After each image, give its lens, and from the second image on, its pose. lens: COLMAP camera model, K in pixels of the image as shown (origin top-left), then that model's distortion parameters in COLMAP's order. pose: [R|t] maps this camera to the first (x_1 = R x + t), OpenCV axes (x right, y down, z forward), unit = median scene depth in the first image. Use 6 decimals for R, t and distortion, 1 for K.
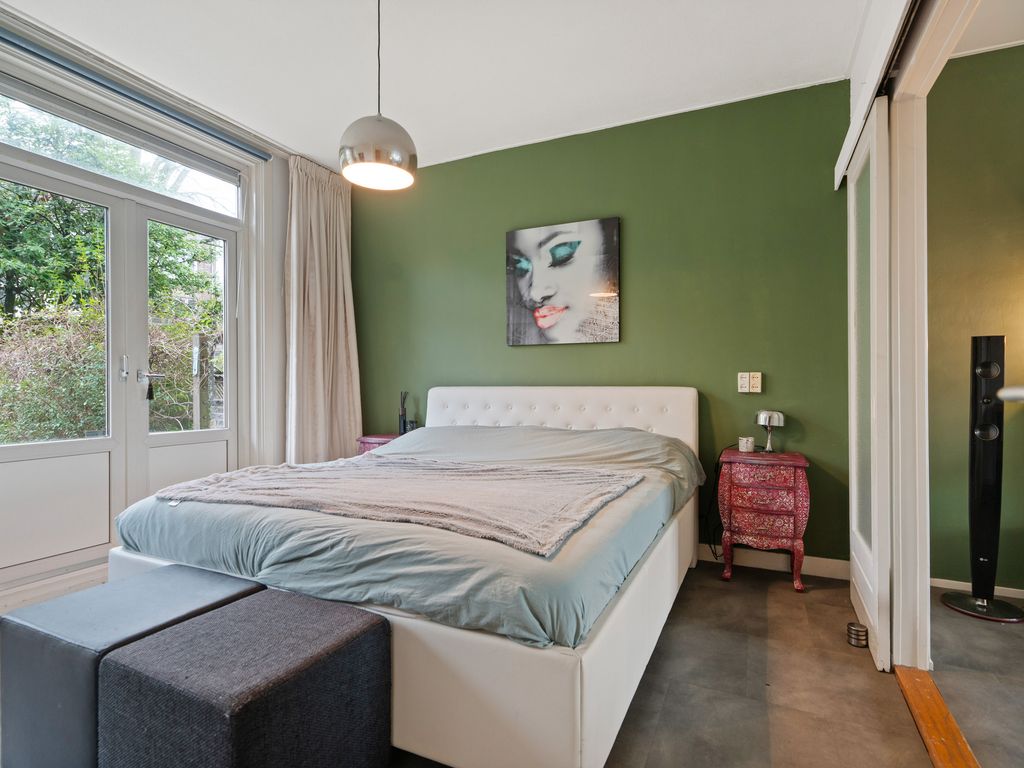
lens RADIAL K [[524.5, 0, 505.6], [0, 524.5, 388.3], [0, 0, 1]] dist [-0.004399, 0.003191]
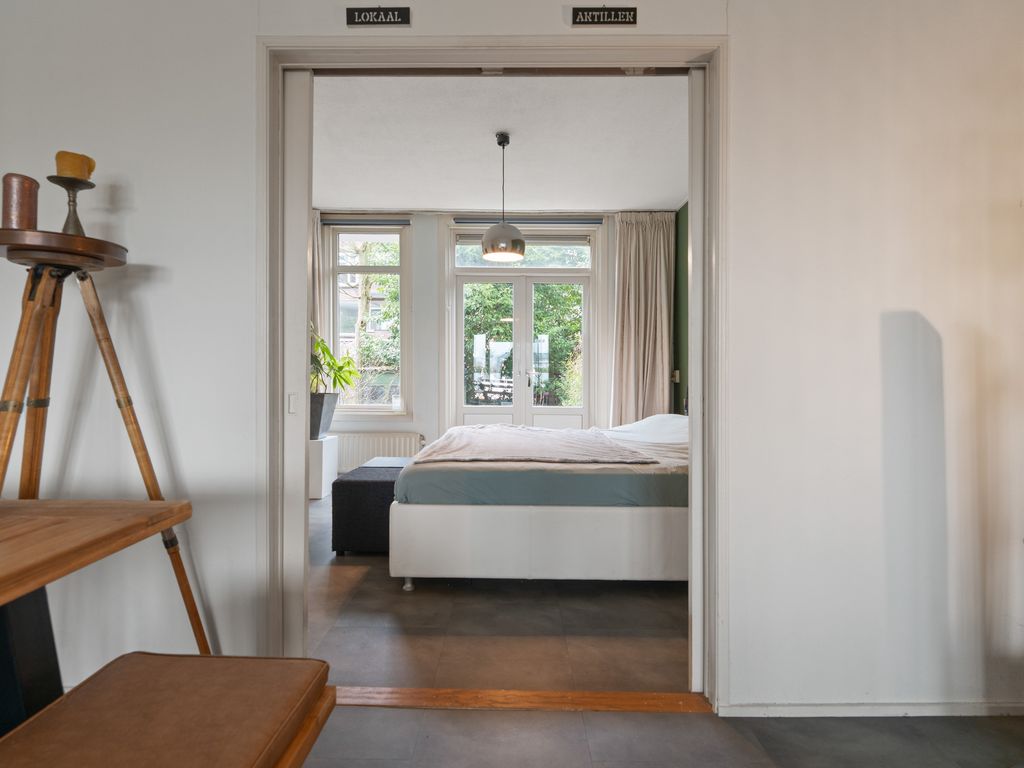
lens RADIAL K [[524.5, 0, 513.2], [0, 524.5, 373.3], [0, 0, 1]] dist [-0.004399, 0.003191]
pose [[0.418852, -0.006539, -0.908031, 0.791002], [-0.008034, 0.999908, -0.010907, -0.002786], [0.908019, 0.011864, 0.418761, 0.183453]]
